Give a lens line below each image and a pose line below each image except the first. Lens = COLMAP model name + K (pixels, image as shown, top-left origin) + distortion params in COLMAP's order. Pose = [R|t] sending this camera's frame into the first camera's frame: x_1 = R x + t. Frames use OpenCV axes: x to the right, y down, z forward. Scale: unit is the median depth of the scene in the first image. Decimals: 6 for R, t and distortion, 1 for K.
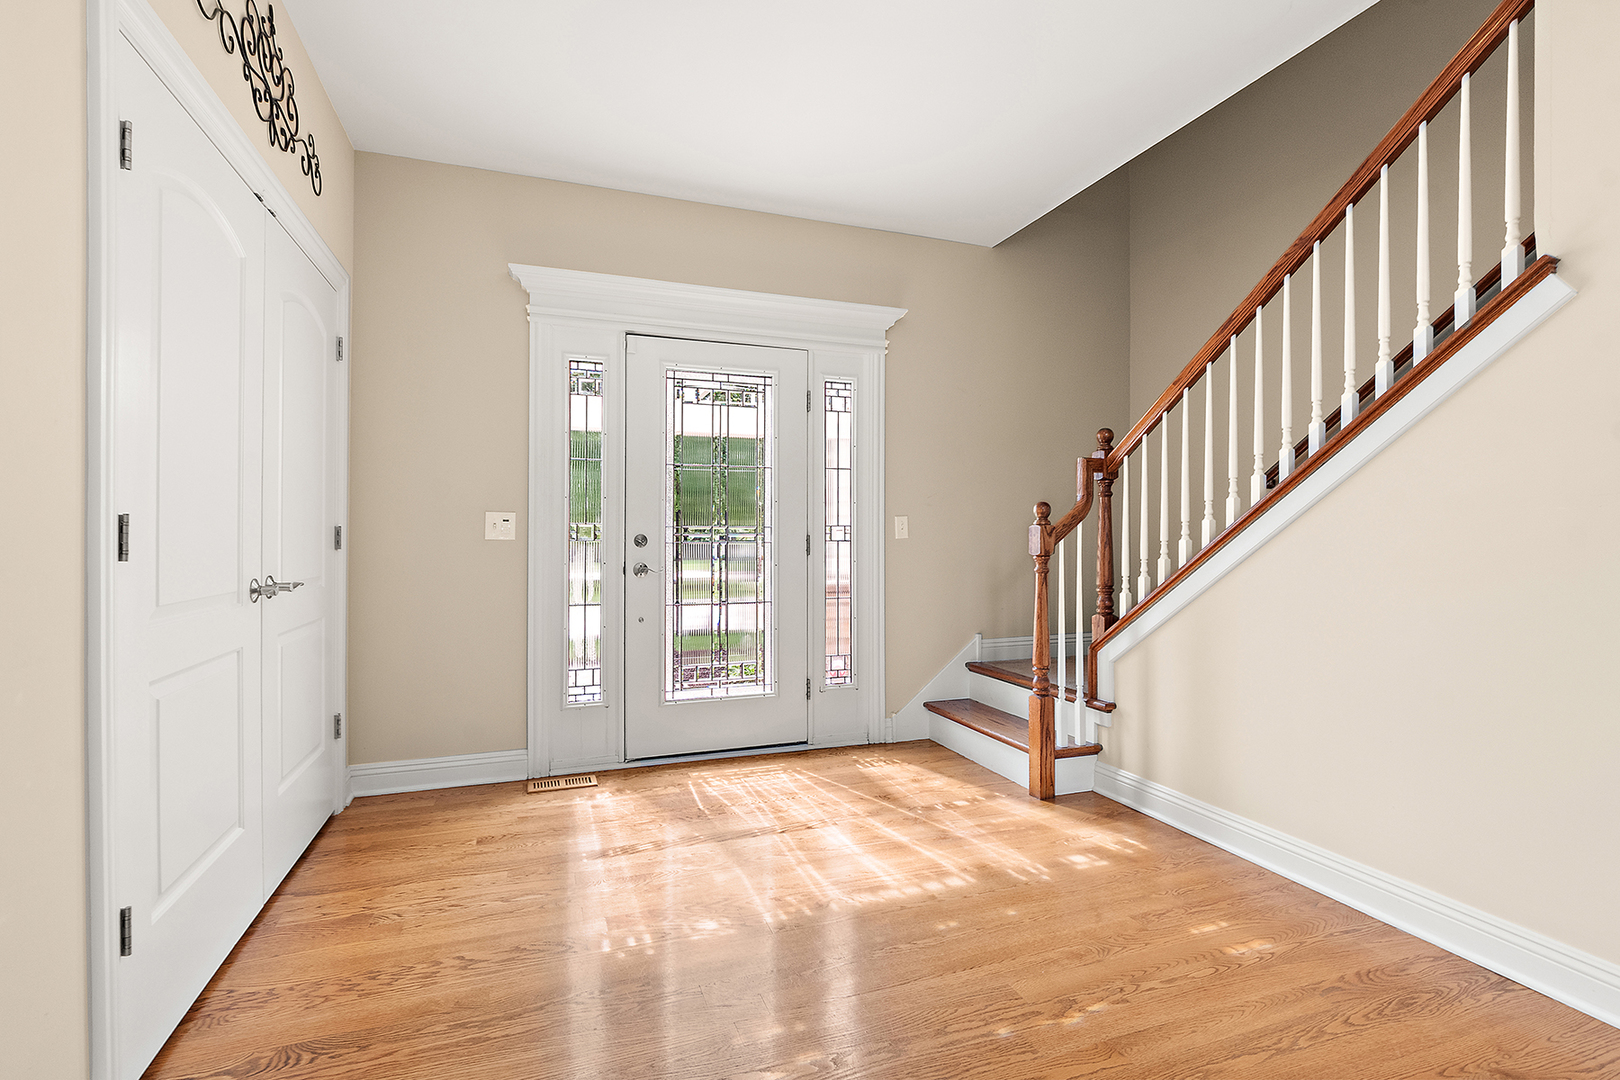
lens RADIAL K [[745.3, 0, 806.5], [0, 745.3, 530.2], [0, 0, 1]] dist [-0.000623, -0.000353]
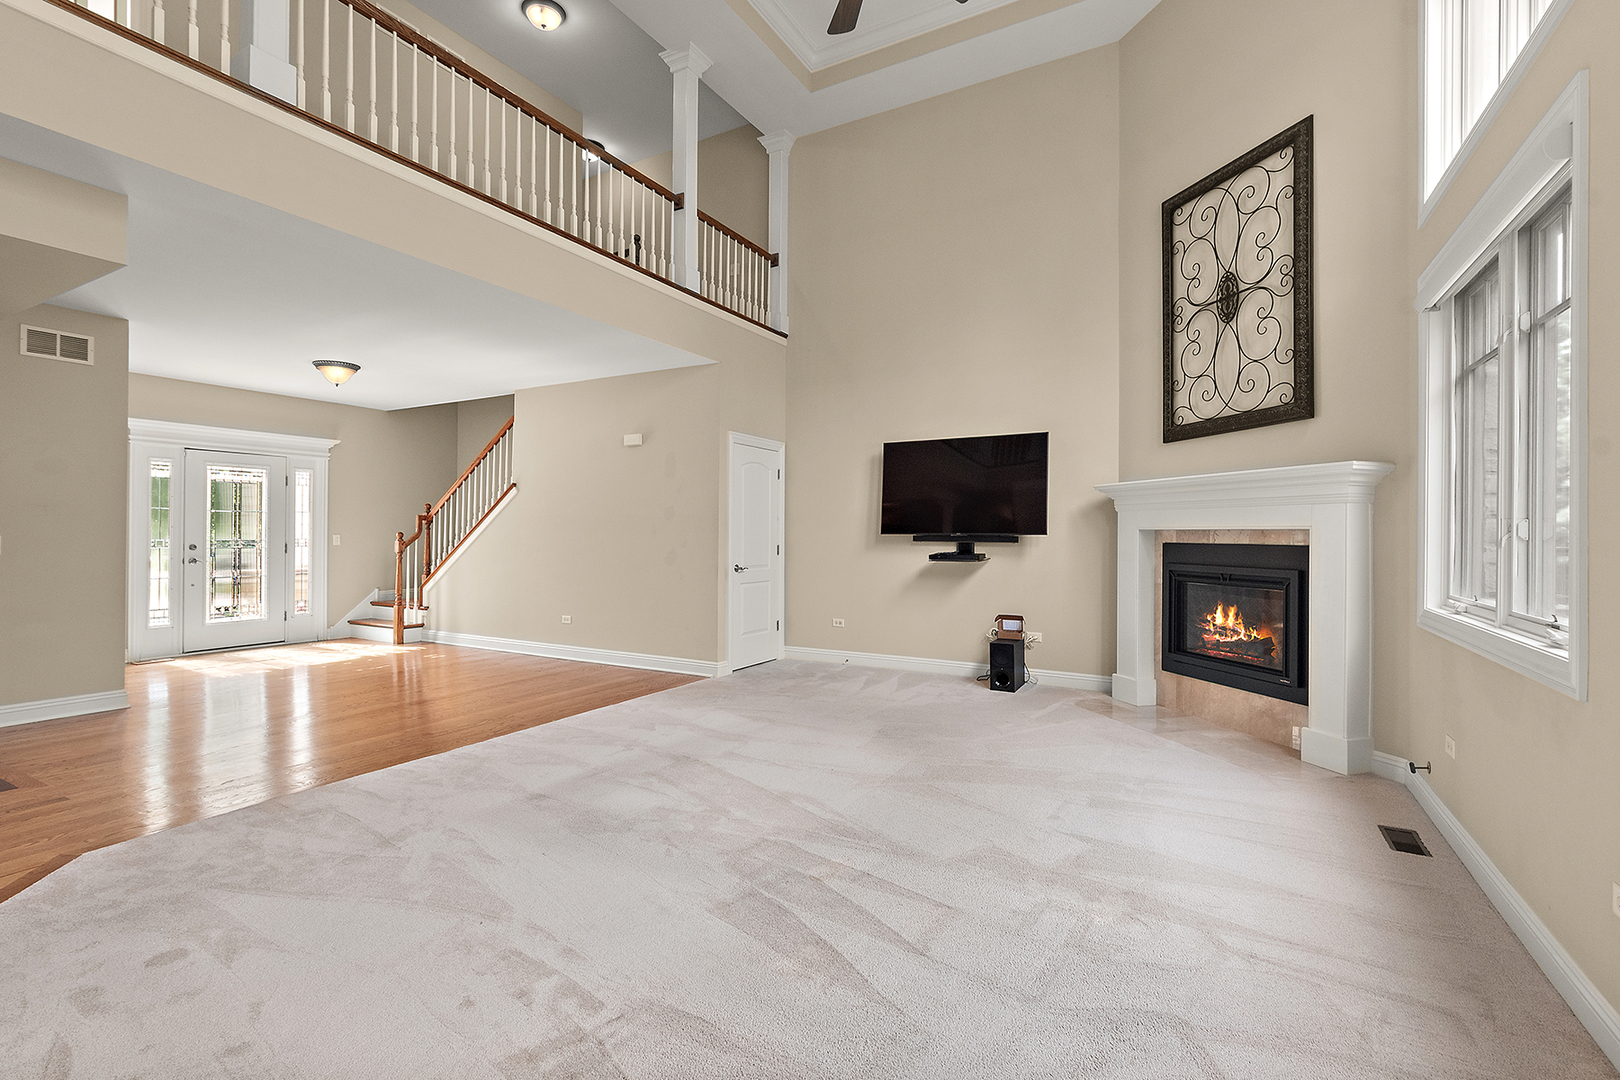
lens RADIAL K [[730.6, 0, 798.8], [0, 730.6, 531.8], [0, 0, 1]] dist [-0.010680, -0.000549]
pose [[0.765323, 0.007555, 0.643602, -0.257000], [-0.014391, 0.999882, 0.005375, -0.072707], [-0.643486, -0.013376, 0.765341, -1.856754]]
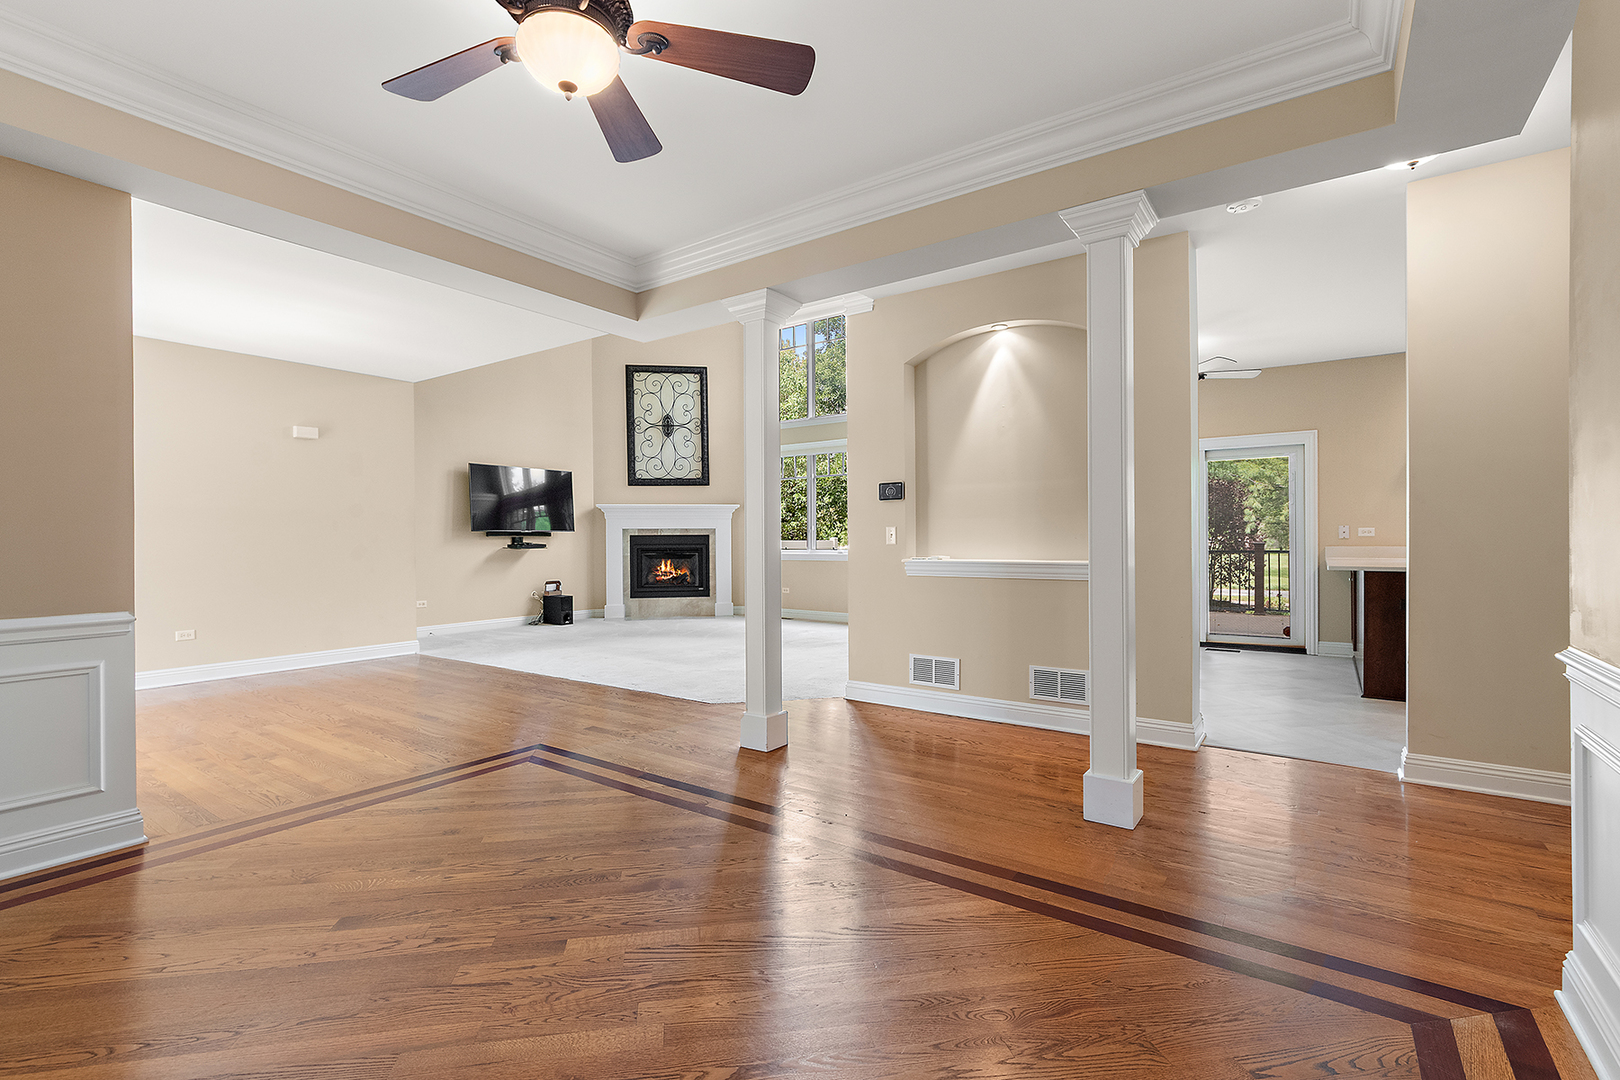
lens RADIAL K [[729.7, 0, 804.1], [0, 729.7, 553.1], [0, 0, 1]] dist [0.000157, -0.000155]
pose [[-0.564655, -0.009923, 0.825268, -1.750118], [-0.001475, 0.999938, 0.011014, -0.007893], [-0.825326, 0.005002, -0.564635, 0.077347]]
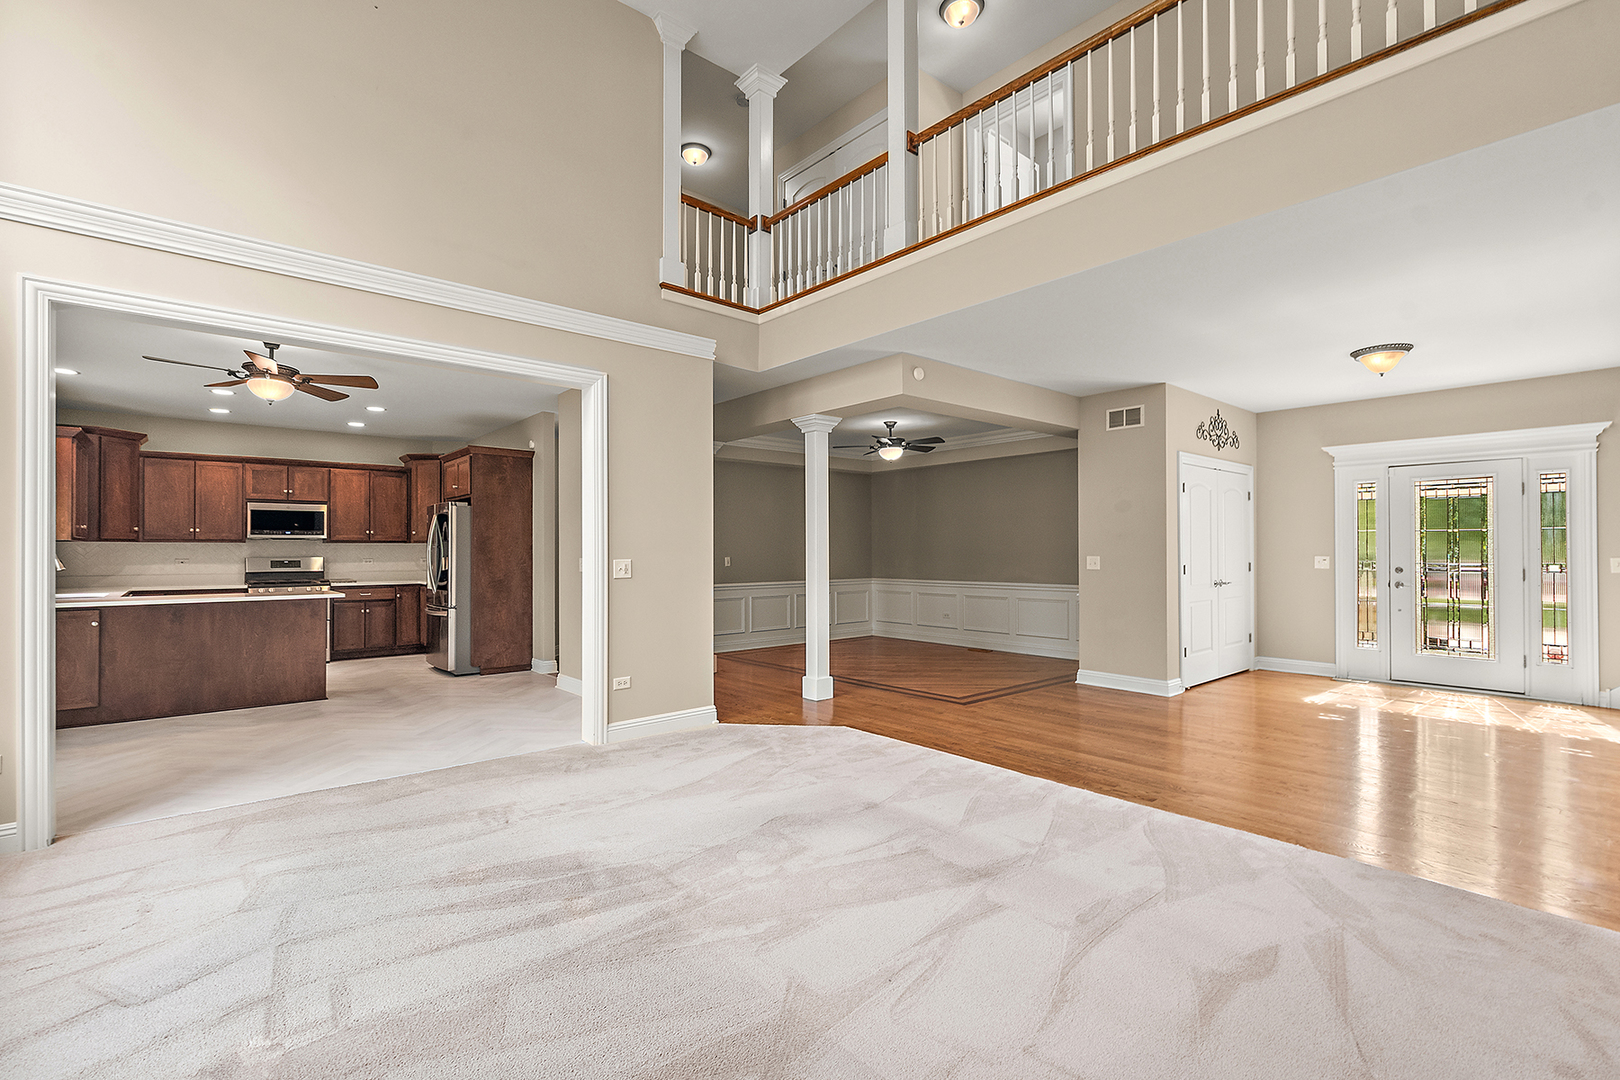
lens RADIAL K [[718.8, 0, 806.0], [0, 718.8, 543.8], [0, 0, 1]] dist [-0.010921, -0.000282]
pose [[0.342904, -0.008704, -0.939330, 1.141352], [0.010909, 0.999927, -0.005283, -0.070420], [0.939307, -0.008436, 0.342974, -1.269280]]
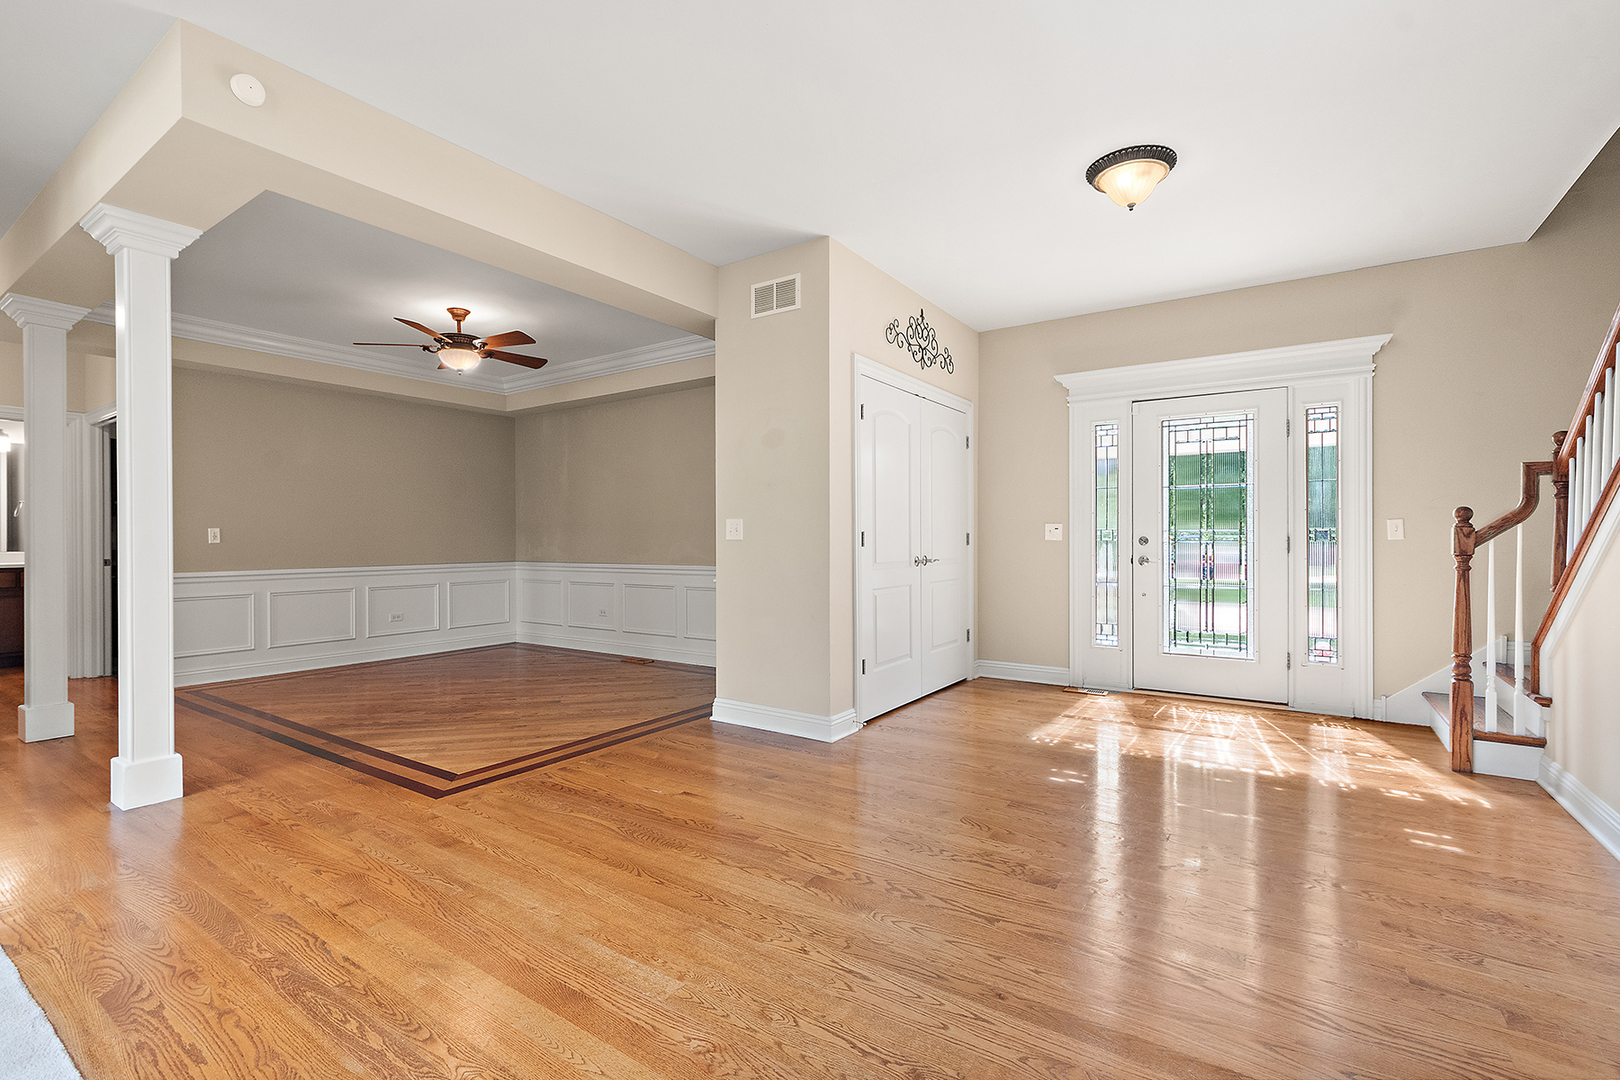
lens RADIAL K [[722.9, 0, 810.6], [0, 722.9, 534.6], [0, 0, 1]] dist [-0.002395, -0.000564]
pose [[0.589010, -0.004401, -0.808114, 0.607967], [0.009206, 0.999957, 0.001264, -0.006628], [0.808073, -0.008184, 0.589025, -0.416466]]
